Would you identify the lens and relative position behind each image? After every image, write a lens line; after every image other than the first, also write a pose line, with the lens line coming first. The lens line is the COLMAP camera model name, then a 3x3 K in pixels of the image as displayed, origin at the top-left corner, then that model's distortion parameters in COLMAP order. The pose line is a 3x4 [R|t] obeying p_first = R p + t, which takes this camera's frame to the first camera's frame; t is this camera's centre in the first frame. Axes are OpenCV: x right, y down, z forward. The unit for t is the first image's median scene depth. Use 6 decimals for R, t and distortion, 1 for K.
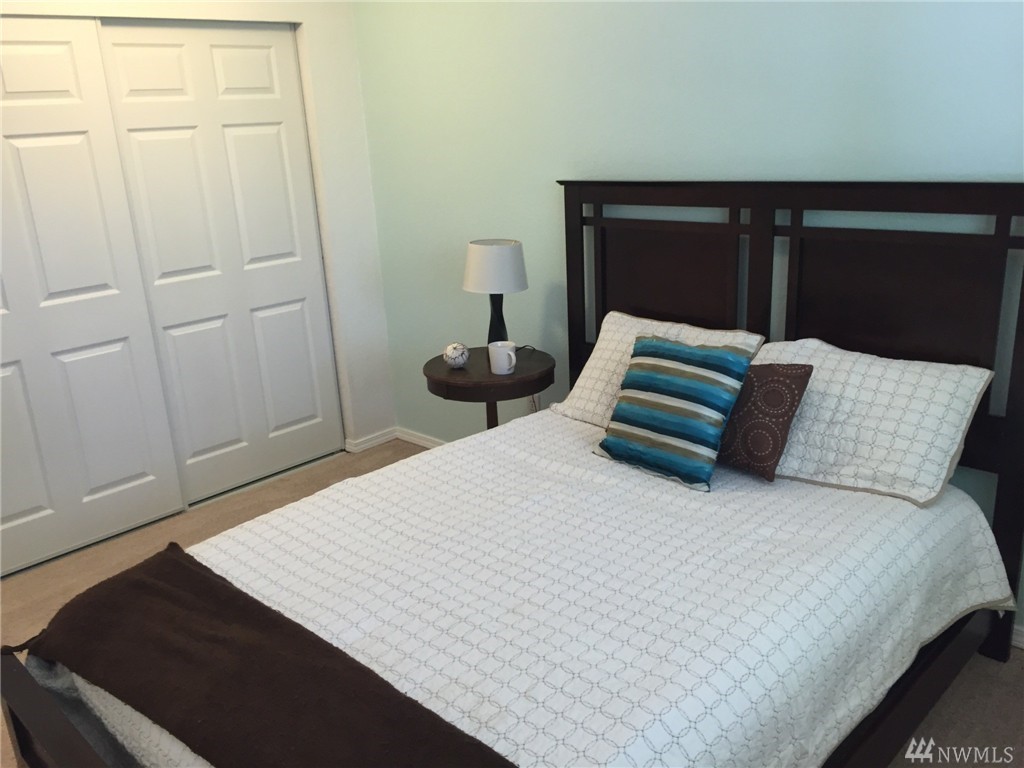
lens RADIAL K [[879.3, 0, 507.4], [0, 879.3, 383.6], [0, 0, 1]] dist [0.089860, -0.113578]
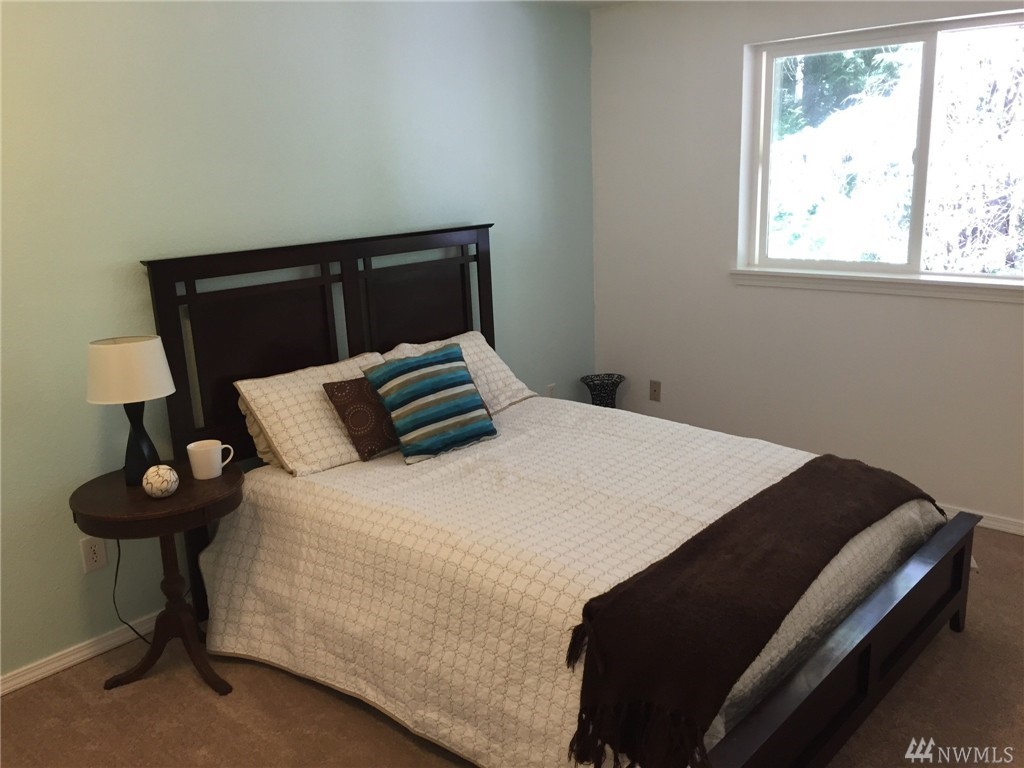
lens RADIAL K [[879.3, 0, 507.4], [0, 879.3, 383.6], [0, 0, 1]] dist [0.089860, -0.113578]
pose [[-0.057483, -0.184546, 0.981141, -1.124714], [0.325737, 0.925517, 0.193168, -0.221518], [-0.943711, 0.330698, 0.006912, 0.900996]]
